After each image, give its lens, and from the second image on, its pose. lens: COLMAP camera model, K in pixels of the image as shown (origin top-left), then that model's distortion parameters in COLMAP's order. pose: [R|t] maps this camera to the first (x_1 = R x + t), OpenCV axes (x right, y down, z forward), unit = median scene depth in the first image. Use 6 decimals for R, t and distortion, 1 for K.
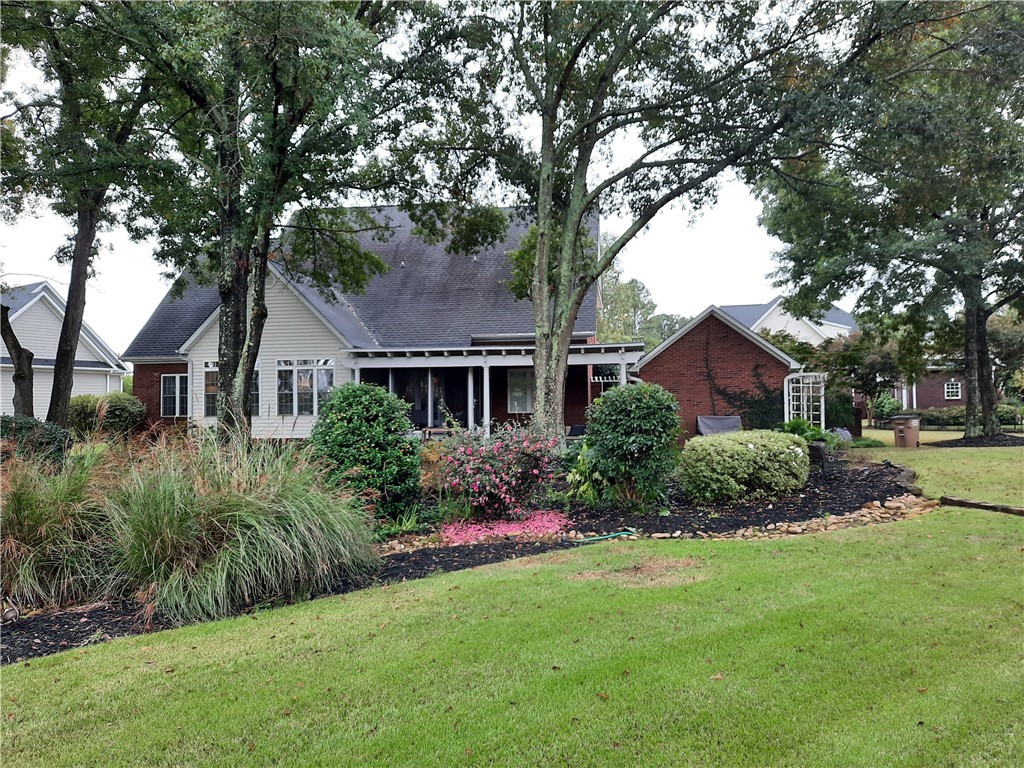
lens RADIAL K [[743.1, 0, 508.8], [0, 743.1, 385.8], [0, 0, 1]] dist [0.025565, -0.016666]
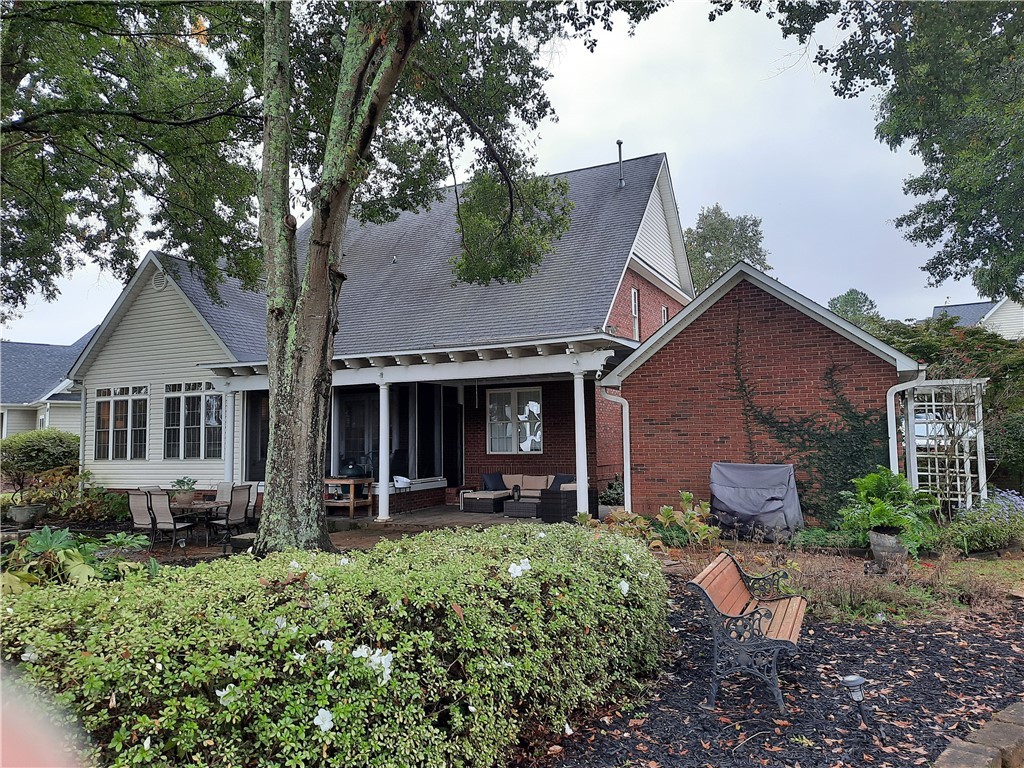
lens RADIAL K [[743.1, 0, 516.8], [0, 743.1, 378.5], [0, 0, 1]] dist [0.025565, -0.016666]
pose [[0.957094, -0.029263, -0.288296, 0.266988], [0.013657, 0.998338, -0.055996, 0.006987], [0.289455, 0.049656, 0.955903, 0.419945]]
